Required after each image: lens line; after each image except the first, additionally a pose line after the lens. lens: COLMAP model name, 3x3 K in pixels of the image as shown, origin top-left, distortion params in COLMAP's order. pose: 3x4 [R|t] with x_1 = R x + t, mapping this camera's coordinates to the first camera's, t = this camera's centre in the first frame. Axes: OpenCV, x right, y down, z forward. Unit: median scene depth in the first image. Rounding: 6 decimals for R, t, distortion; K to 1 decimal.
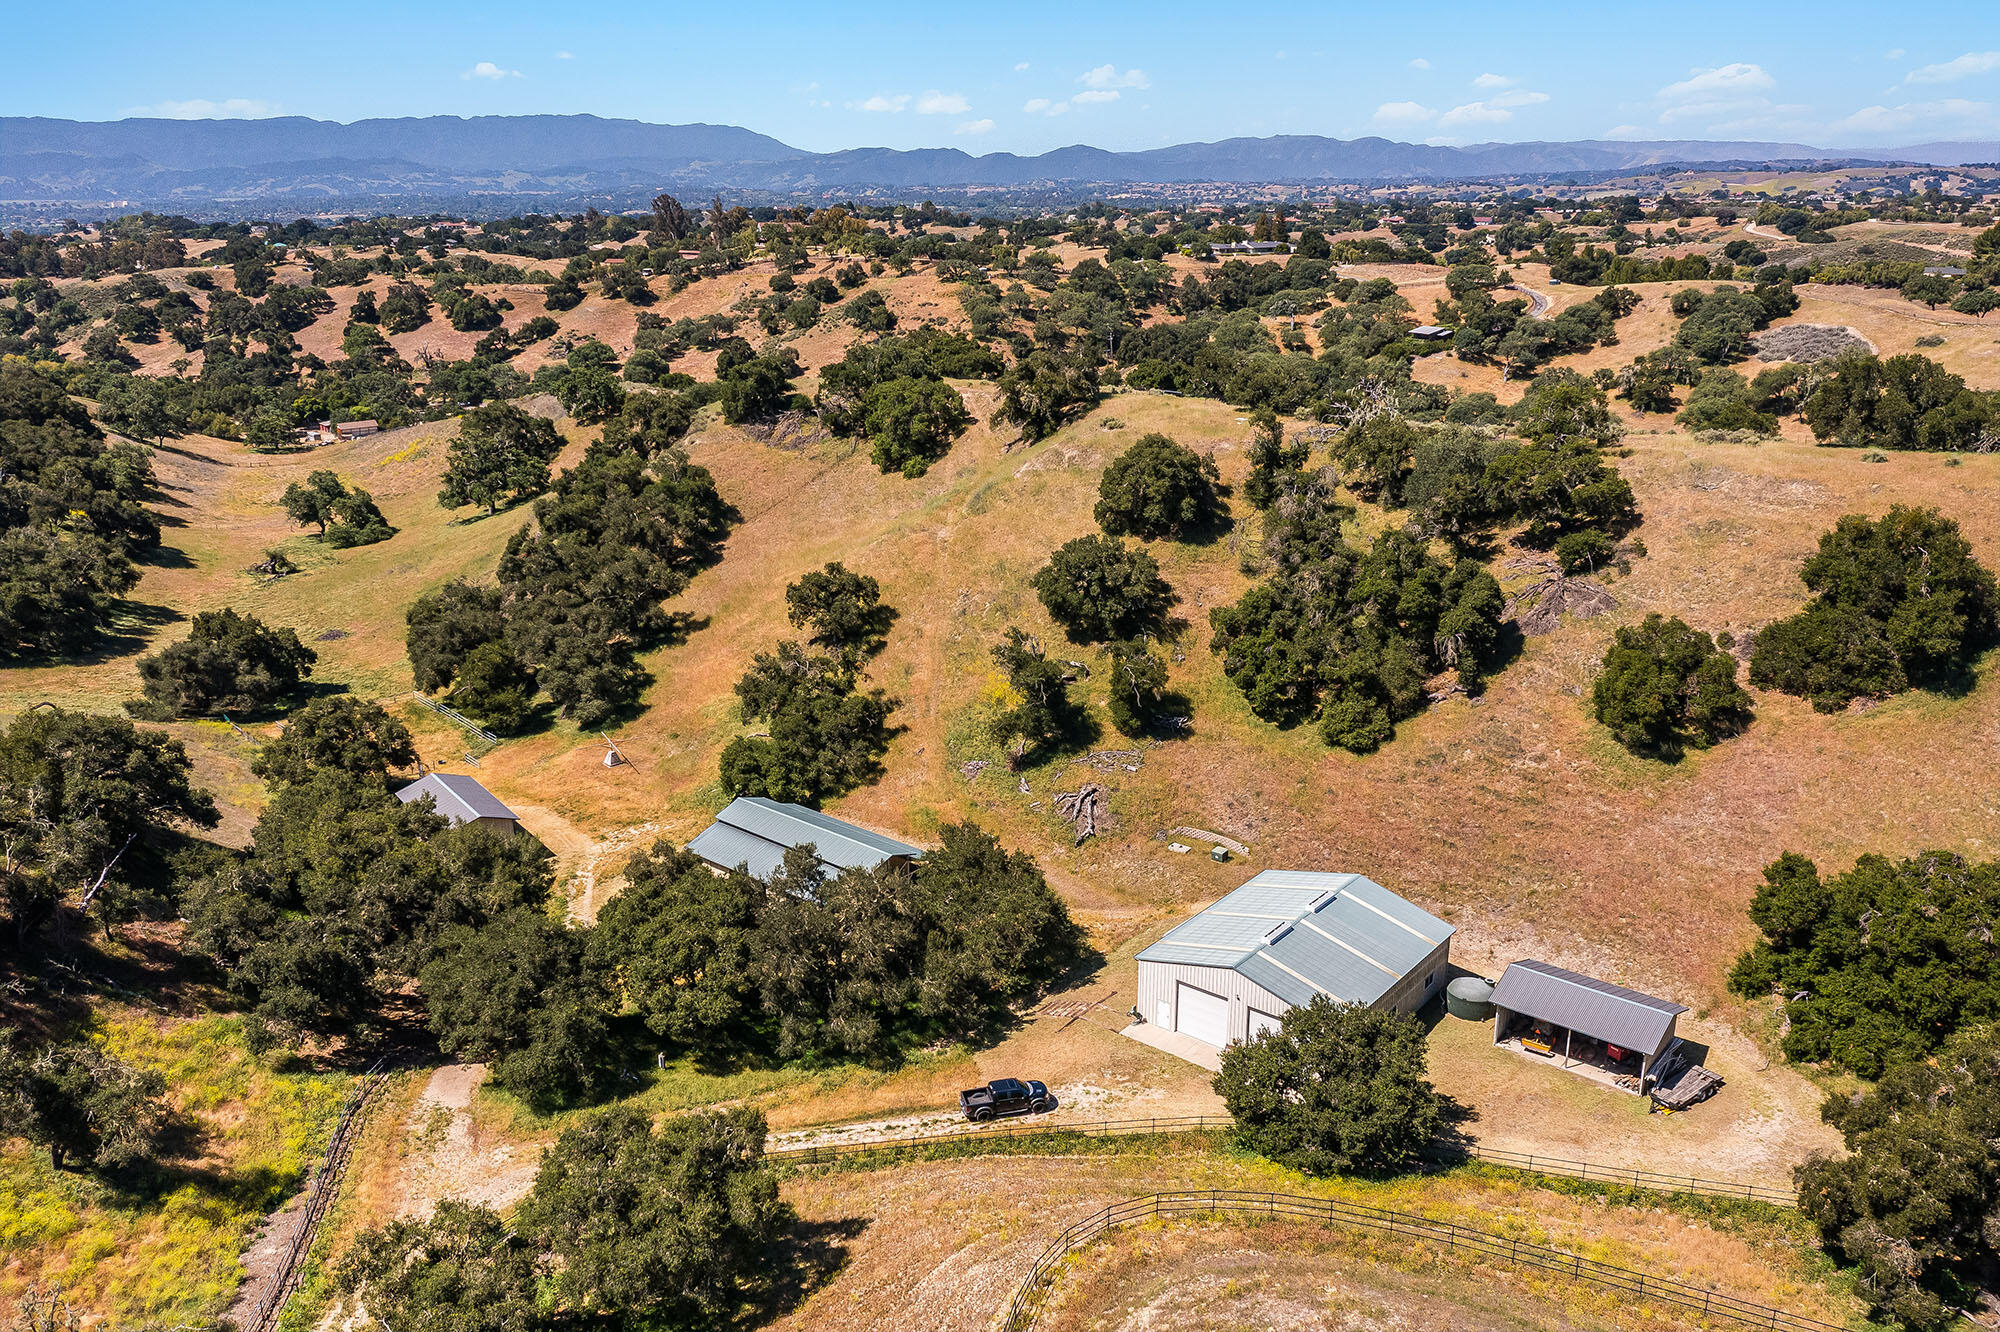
lens RADIAL K [[1575.7, 0, 997.9], [0, 1575.7, 677.6], [0, 0, 1]] dist [-0.006720, 0.004303]
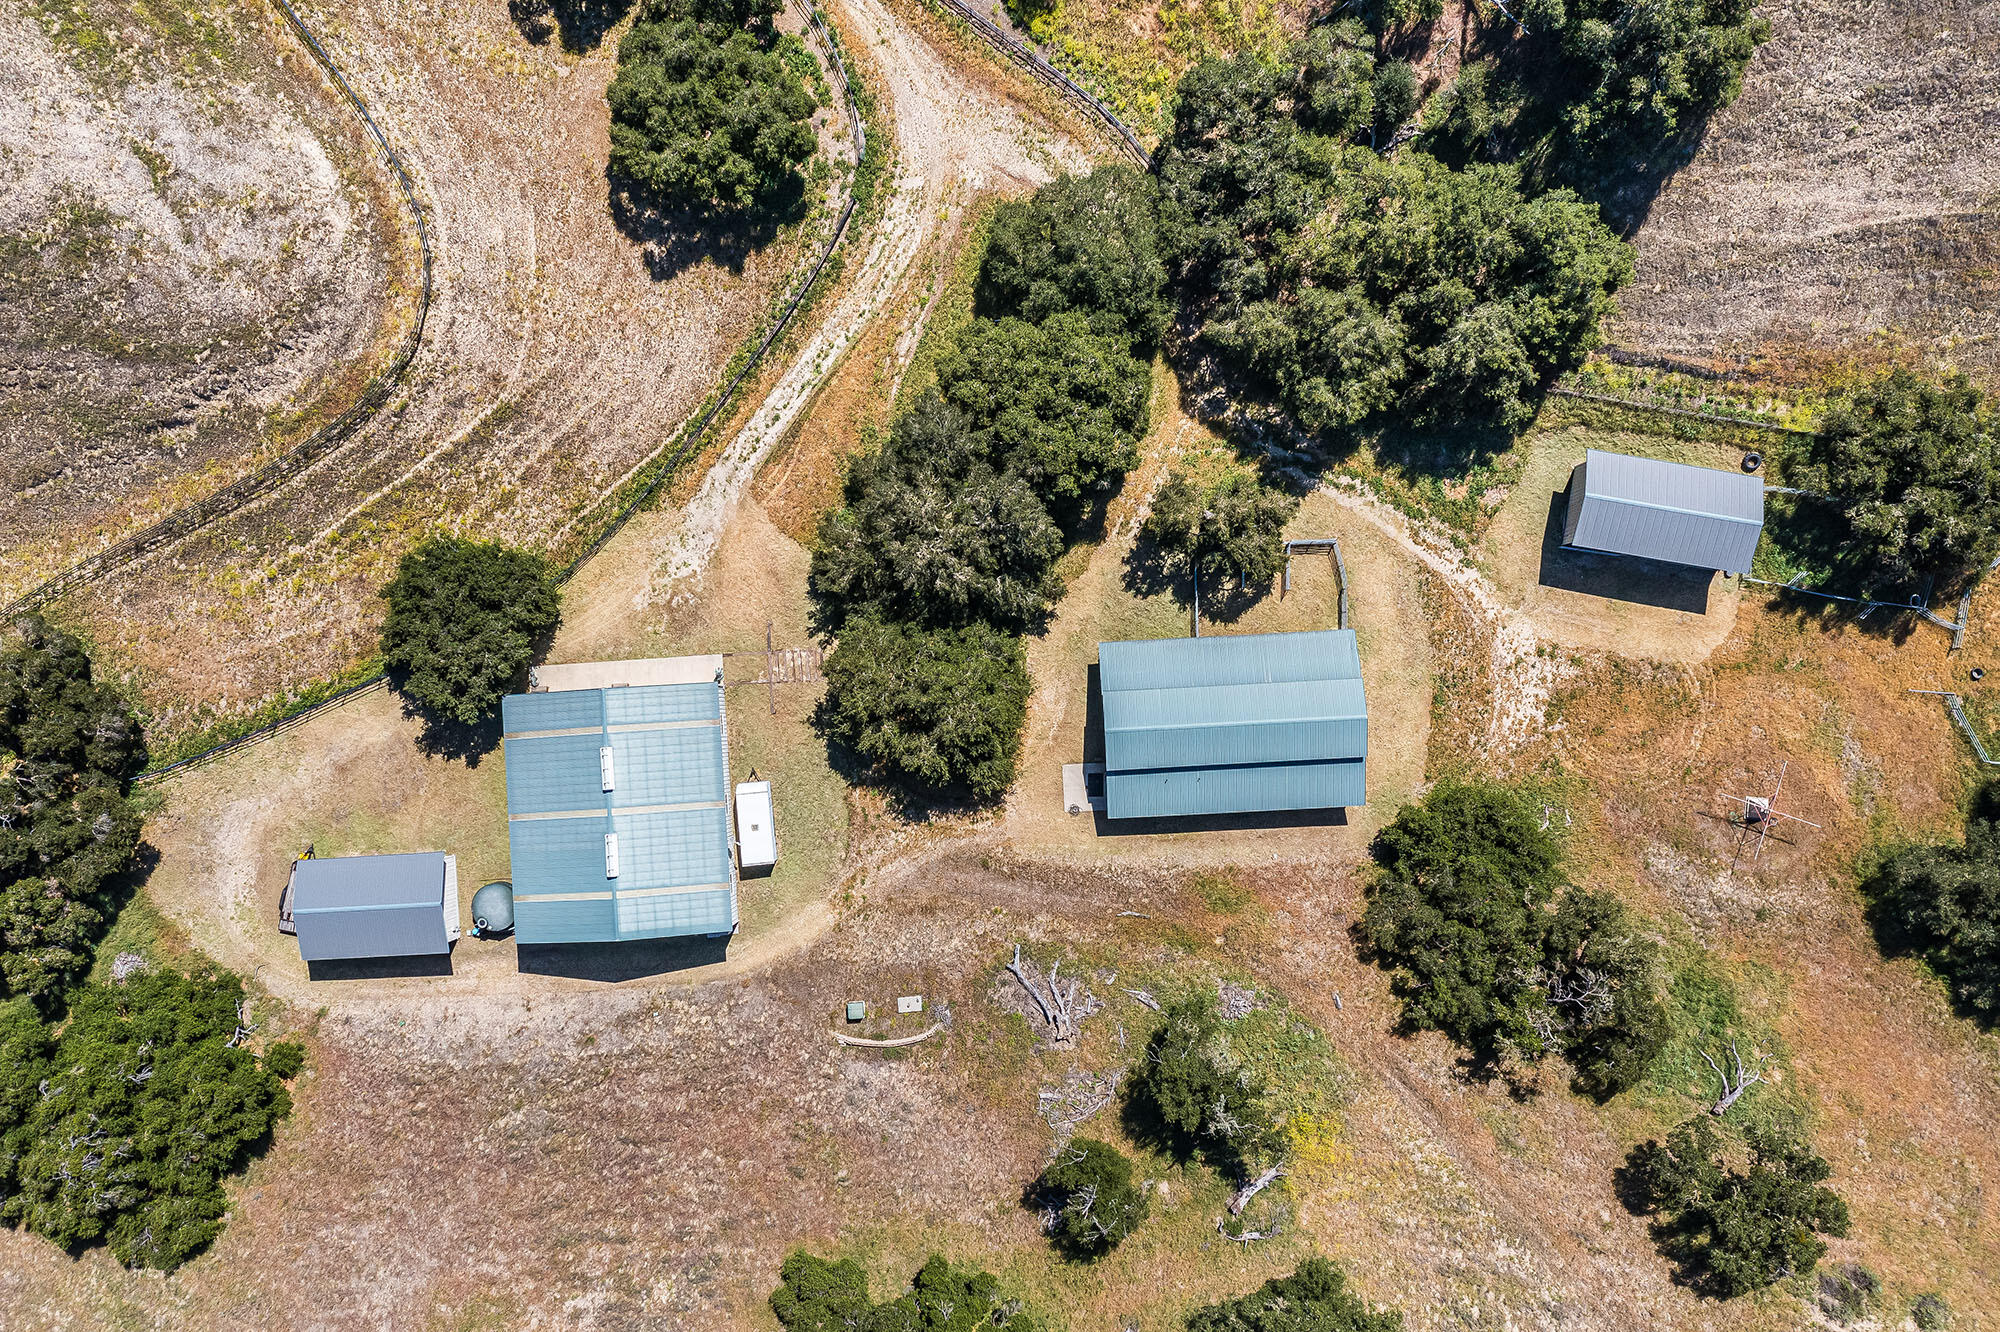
lens RADIAL K [[1575.7, 0, 1006.4], [0, 1575.7, 673.2], [0, 0, 1]] dist [-0.006720, 0.004303]
pose [[-0.730590, 0.682801, -0.004459, -0.025216], [-0.188919, -0.195858, 0.962263, -0.411918], [0.656161, 0.703862, 0.272086, 0.400128]]
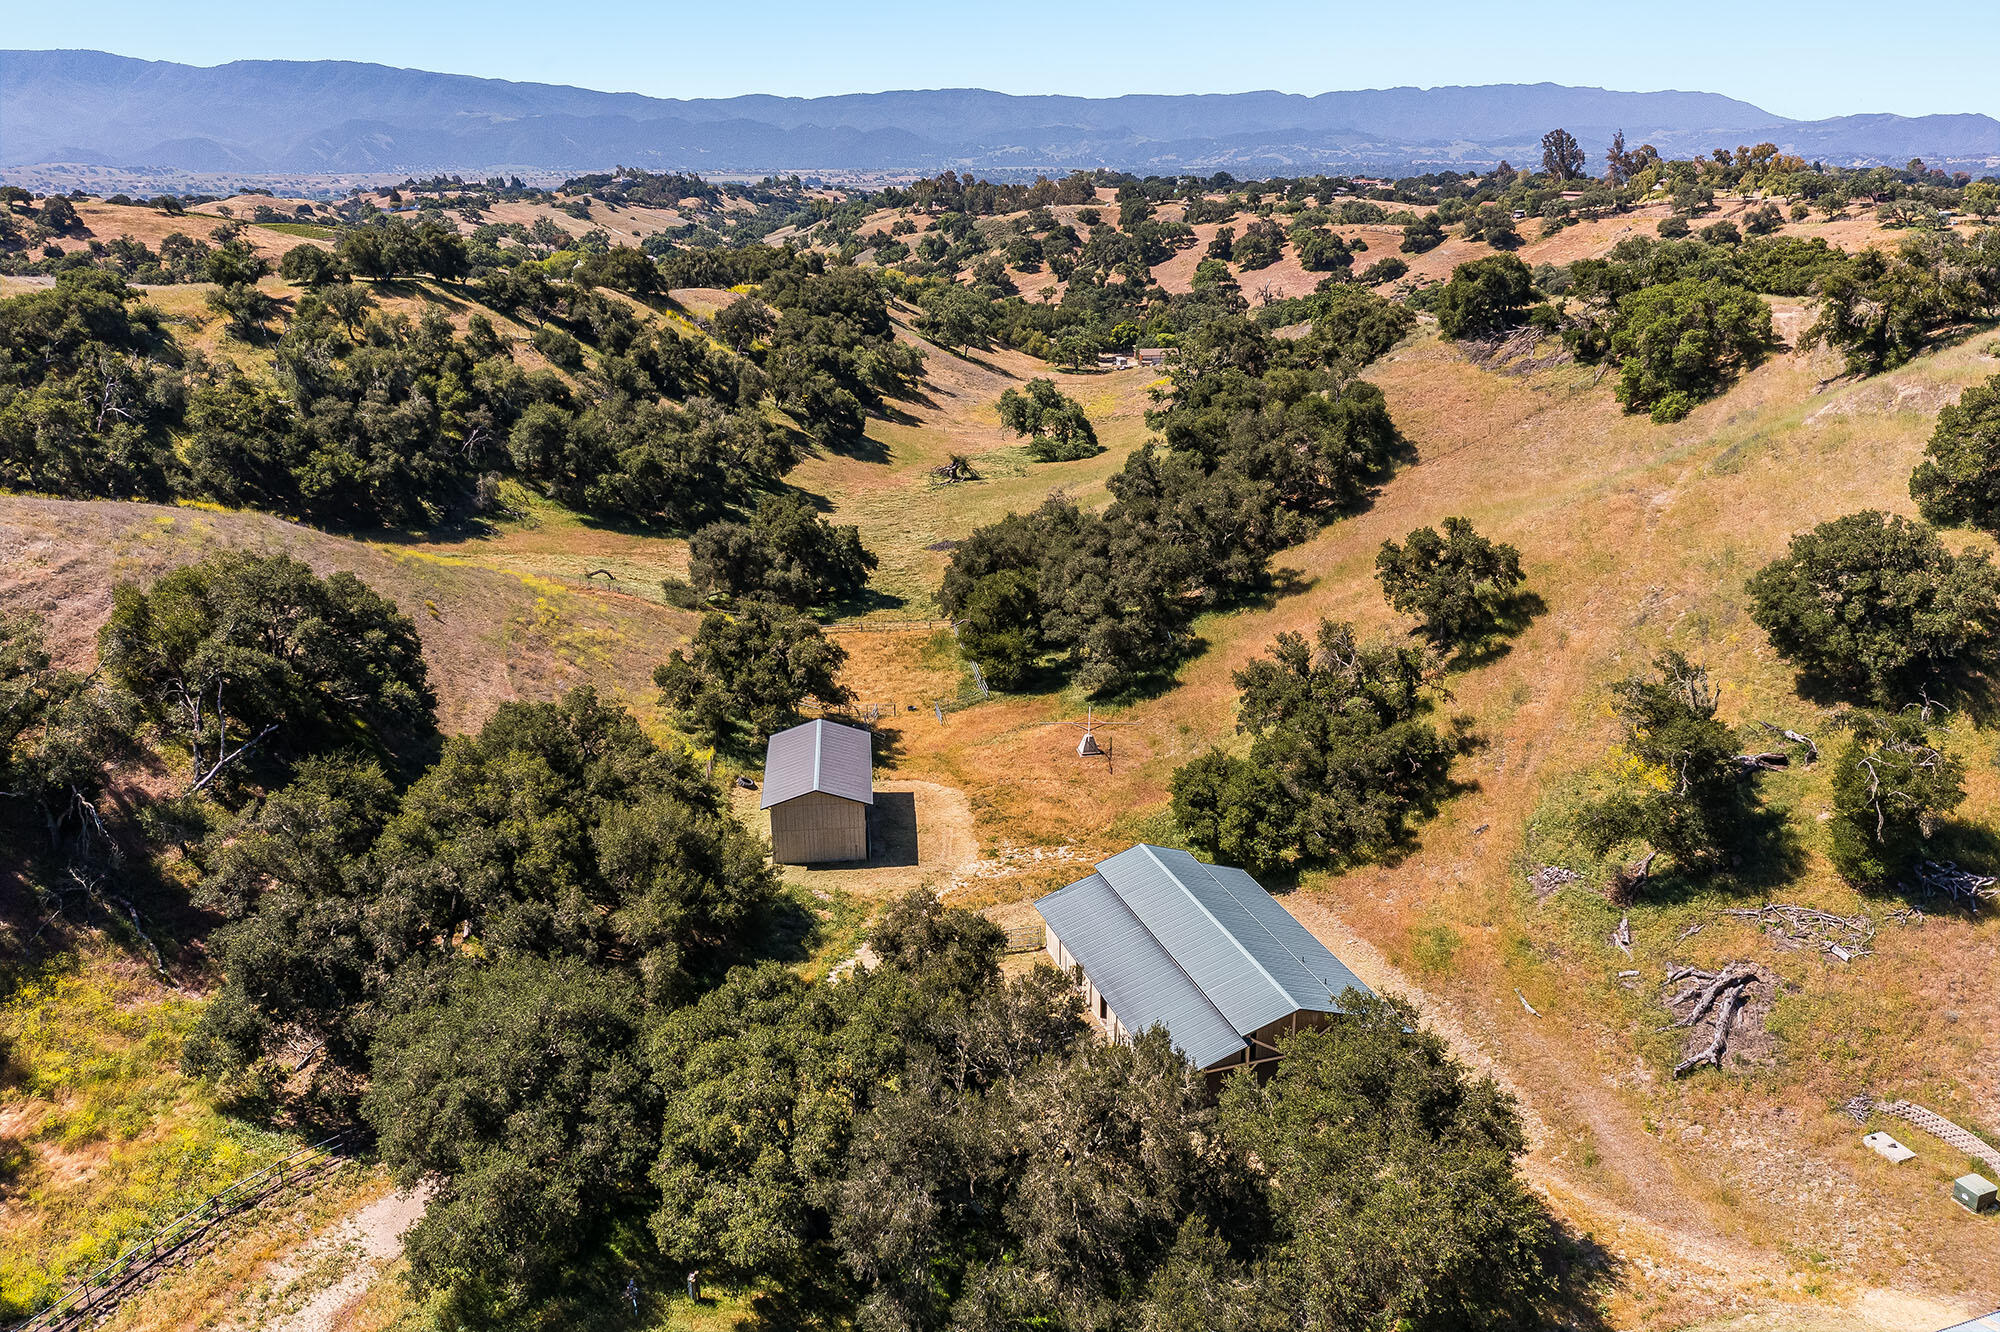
lens RADIAL K [[1575.7, 0, 997.2], [0, 1575.7, 665.8], [0, 0, 1]] dist [-0.006720, 0.004303]
pose [[0.846435, 0.164534, -0.506435, 0.061365], [-0.160210, 0.985687, 0.052469, -0.011874], [0.507819, 0.036724, 0.860681, 0.259119]]
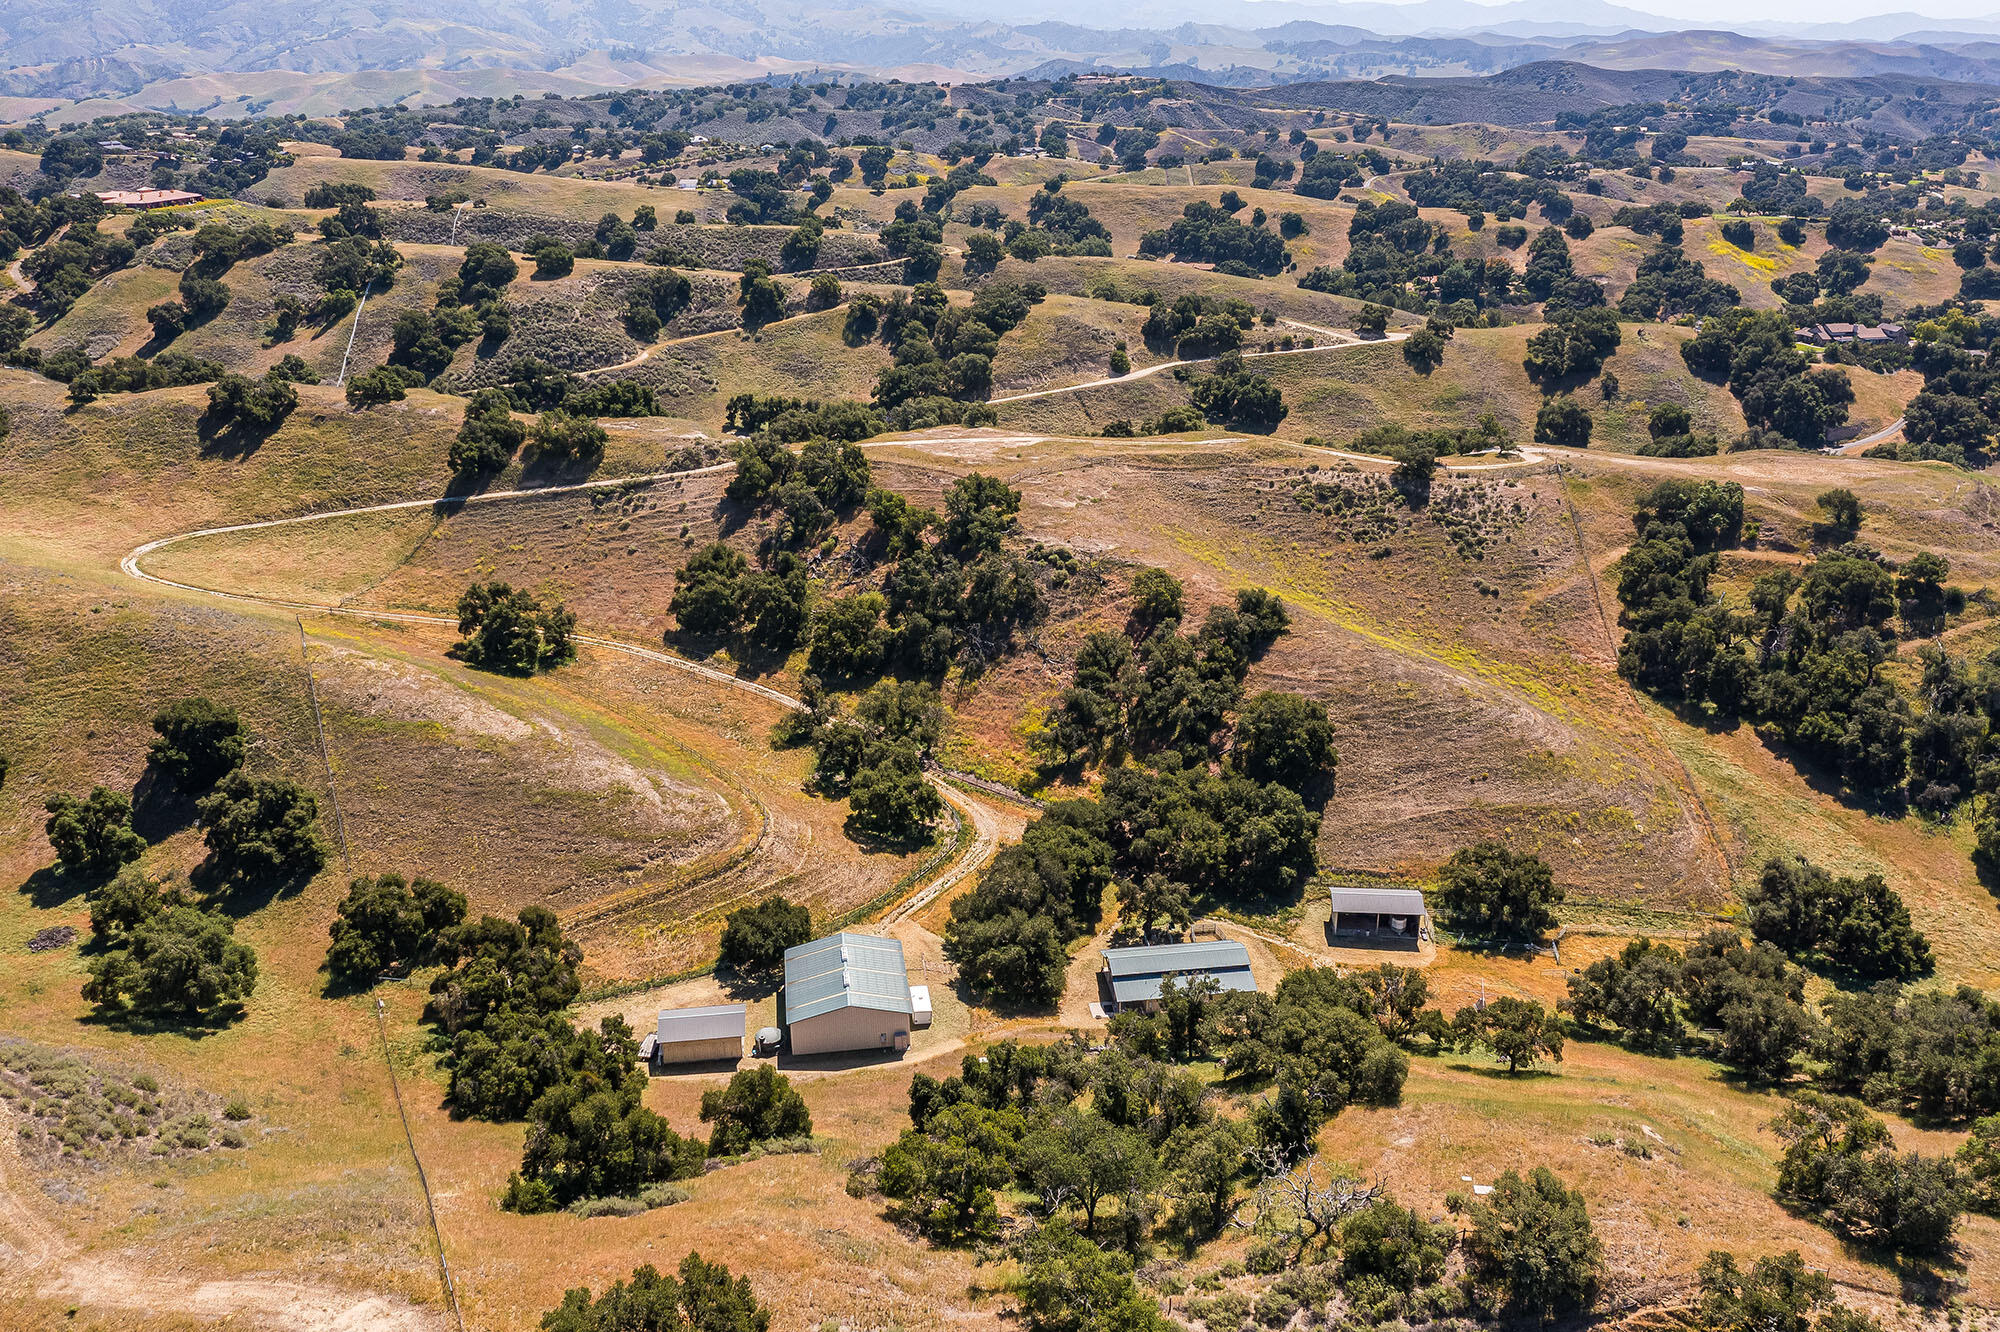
lens RADIAL K [[1575.7, 0, 1006.2], [0, 1575.7, 670.4], [0, 0, 1]] dist [-0.006720, 0.004303]
pose [[-0.677604, 0.276469, -0.681482, 0.599129], [-0.214108, 0.812347, 0.542449, -0.571204], [0.703570, 0.513476, -0.491256, 0.904462]]
